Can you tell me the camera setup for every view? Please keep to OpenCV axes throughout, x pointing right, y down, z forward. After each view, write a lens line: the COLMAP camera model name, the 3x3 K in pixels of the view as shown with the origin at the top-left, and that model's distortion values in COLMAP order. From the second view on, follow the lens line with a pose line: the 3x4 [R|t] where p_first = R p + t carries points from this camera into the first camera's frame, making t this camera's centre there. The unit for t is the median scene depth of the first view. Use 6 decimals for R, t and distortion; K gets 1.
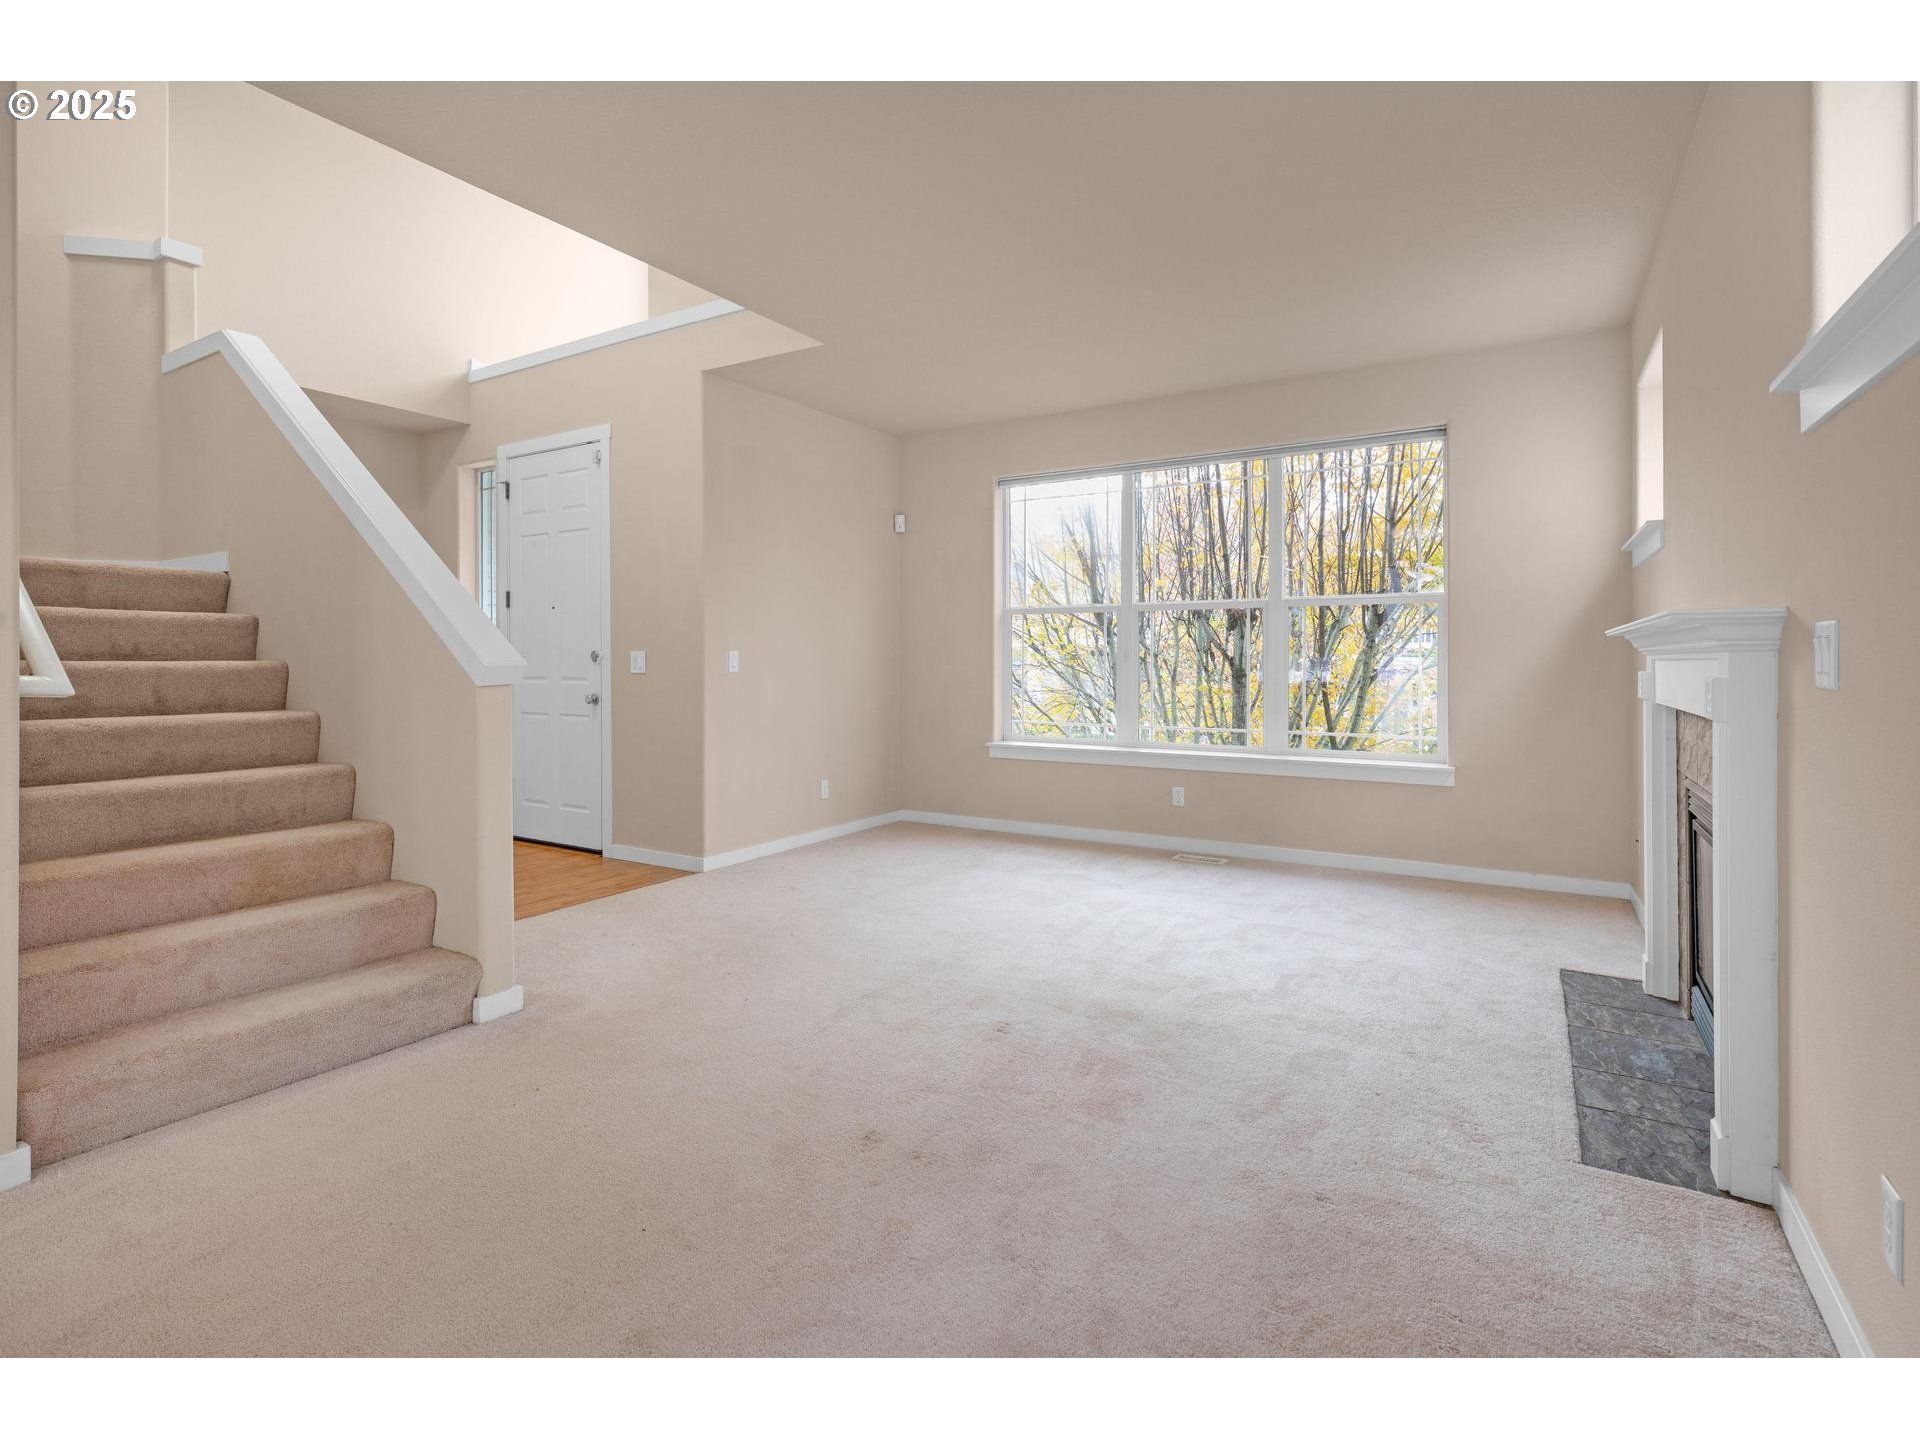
lens RADIAL K [[919.3, 0, 958.9], [0, 919.3, 652.1], [0, 0, 1]] dist [-0.000086, -0.000197]
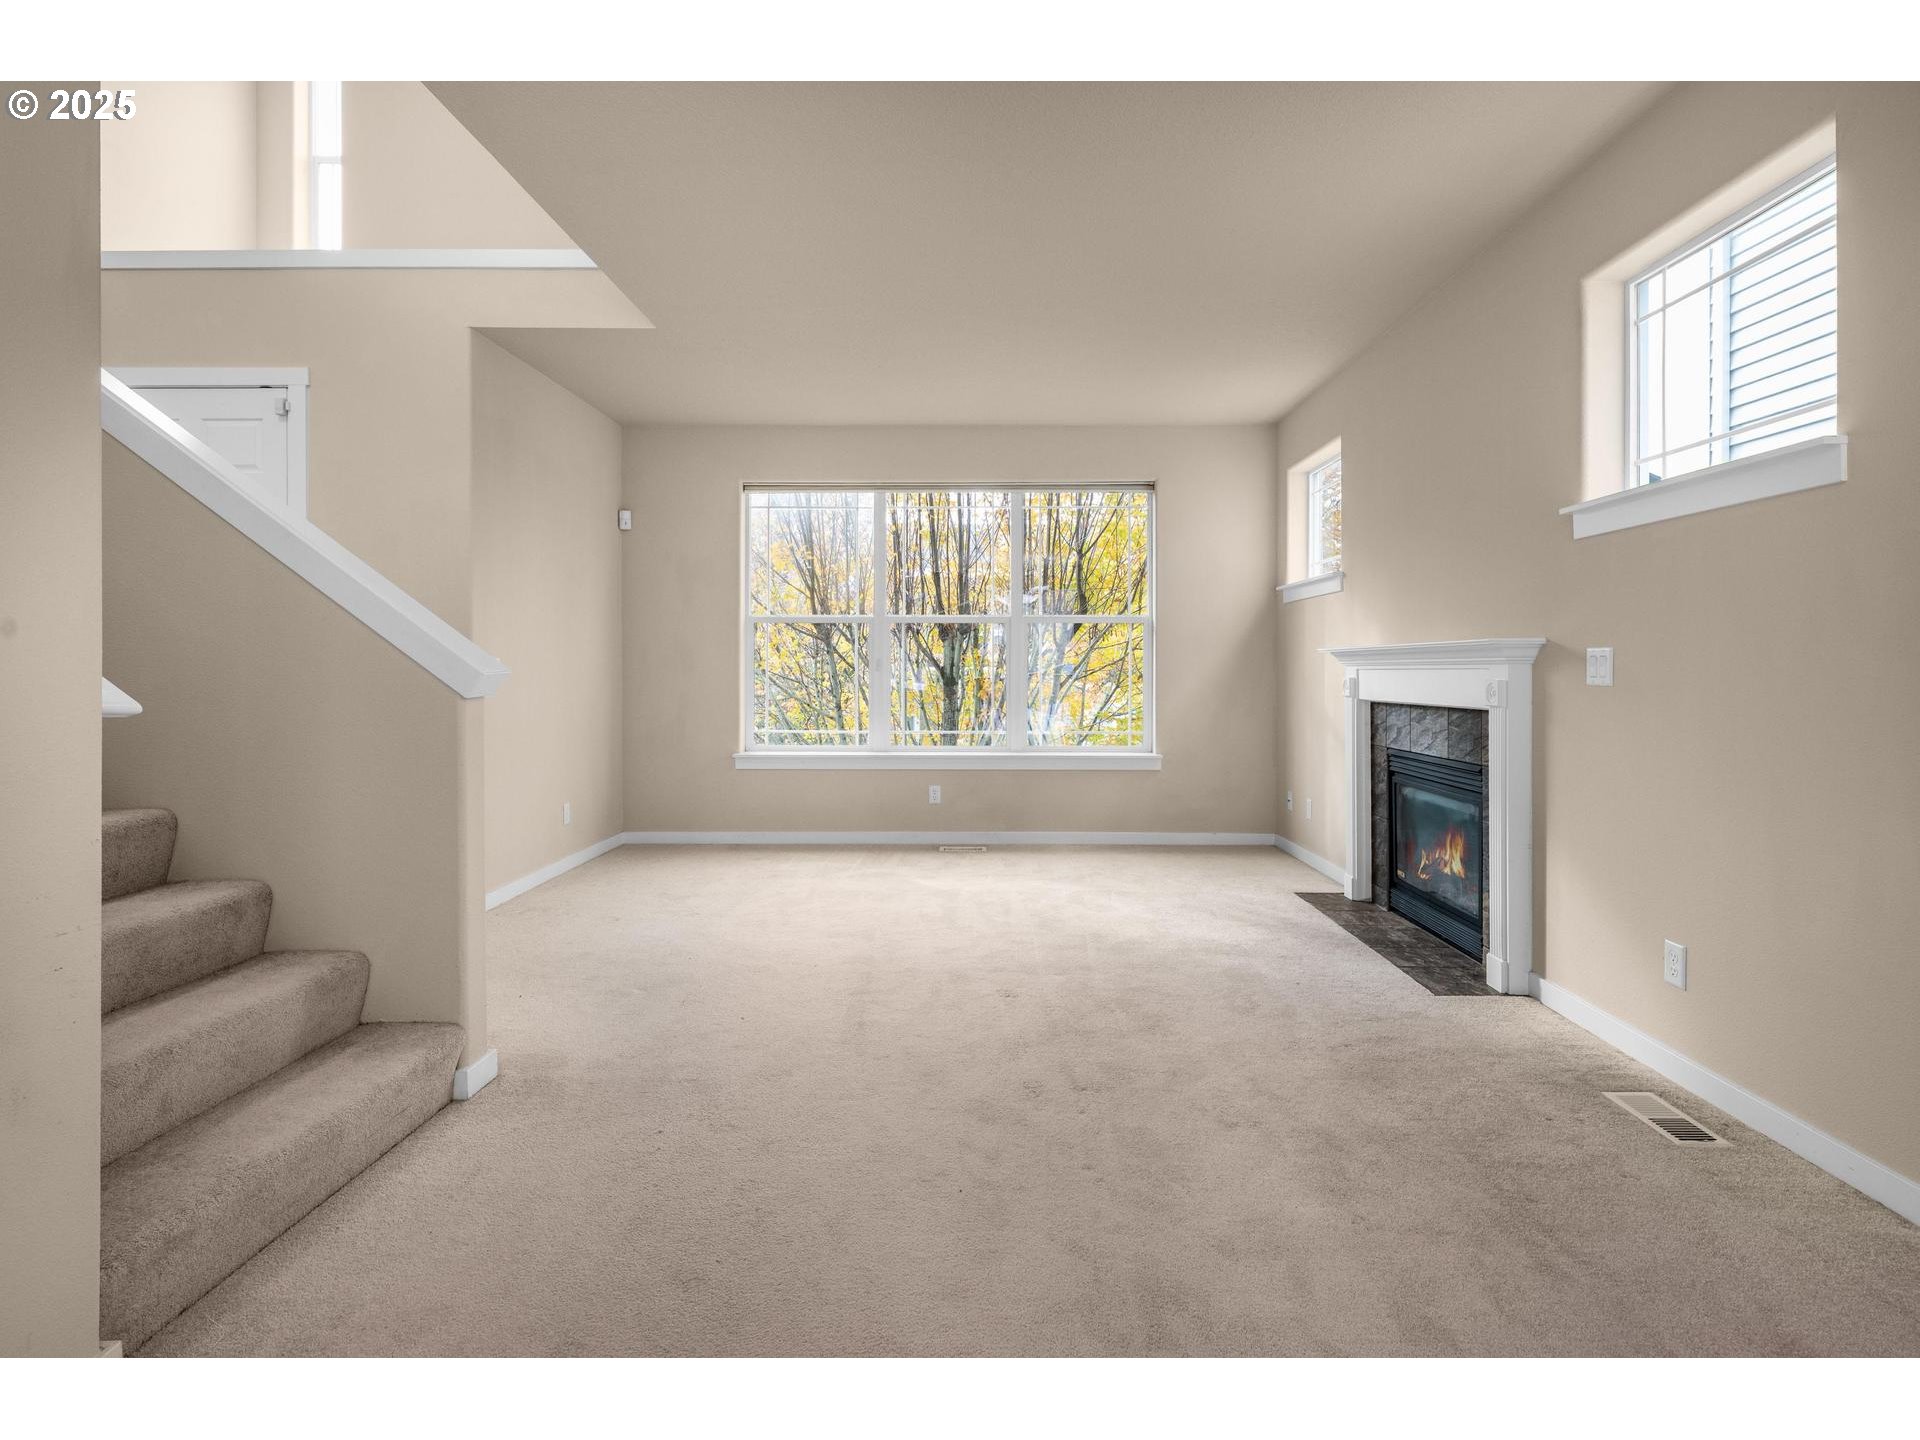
lens RADIAL K [[950.5, 0, 966.3], [0, 950.5, 669.6], [0, 0, 1]] dist [-0.001609, -0.000841]
pose [[0.862121, 0.001722, 0.506700, -0.301106], [-0.006225, 0.999955, 0.007194, 0.000685], [-0.506665, -0.009356, 0.862092, 0.010044]]
